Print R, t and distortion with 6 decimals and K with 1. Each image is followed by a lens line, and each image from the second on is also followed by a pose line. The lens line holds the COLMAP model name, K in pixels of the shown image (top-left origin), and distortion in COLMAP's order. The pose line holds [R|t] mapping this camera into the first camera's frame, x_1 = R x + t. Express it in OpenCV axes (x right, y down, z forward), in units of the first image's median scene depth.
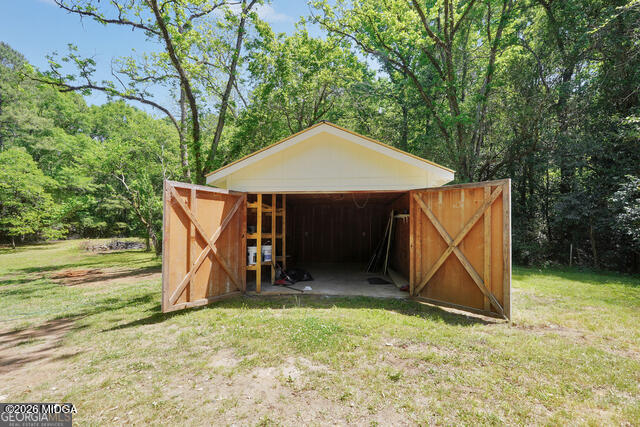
lens RADIAL K [[280.6, 0, 320.0], [0, 280.6, 213.5], [0, 0, 1]] dist [0.000475, 0.000238]
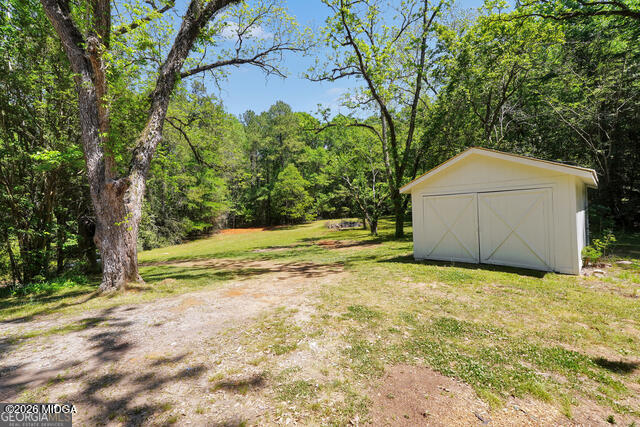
lens RADIAL K [[281.9, 0, 320.0], [0, 281.9, 213.5], [0, 0, 1]] dist [0.001093, 0.000052]
pose [[0.768637, -0.024687, -0.639208, 0.115006], [0.075883, 0.995718, 0.052792, -0.038390], [0.635168, -0.089083, 0.767220, -0.233650]]
